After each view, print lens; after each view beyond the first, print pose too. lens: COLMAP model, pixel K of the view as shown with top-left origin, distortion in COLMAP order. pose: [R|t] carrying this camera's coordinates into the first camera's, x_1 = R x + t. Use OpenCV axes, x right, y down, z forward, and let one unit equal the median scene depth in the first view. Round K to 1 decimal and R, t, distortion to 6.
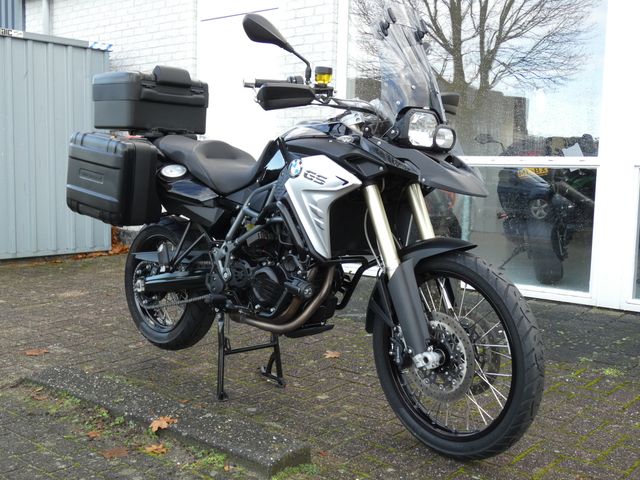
lens RADIAL K [[757.7, 0, 320.0], [0, 757.7, 240.0], [0, 0, 1]] dist [0.013096, 0.004124]
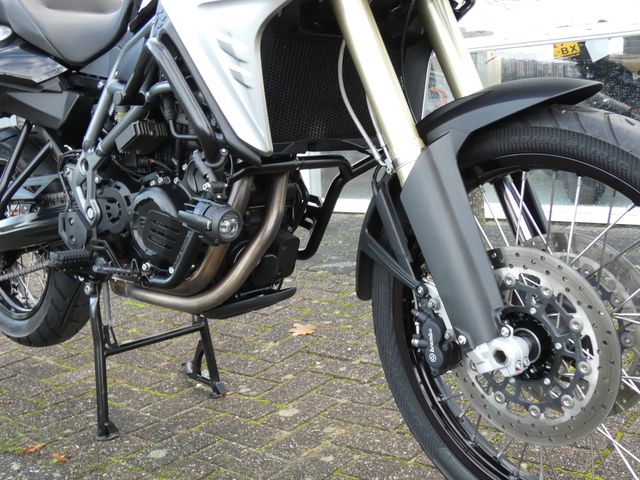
lens RADIAL K [[757.7, 0, 320.0], [0, 757.7, 240.0], [0, 0, 1]] dist [0.013096, 0.004124]
pose [[0.996409, -0.079120, 0.030164, 0.022486], [0.076964, 0.994783, 0.066963, 0.044226], [-0.035305, -0.064401, 0.997299, 0.475687]]
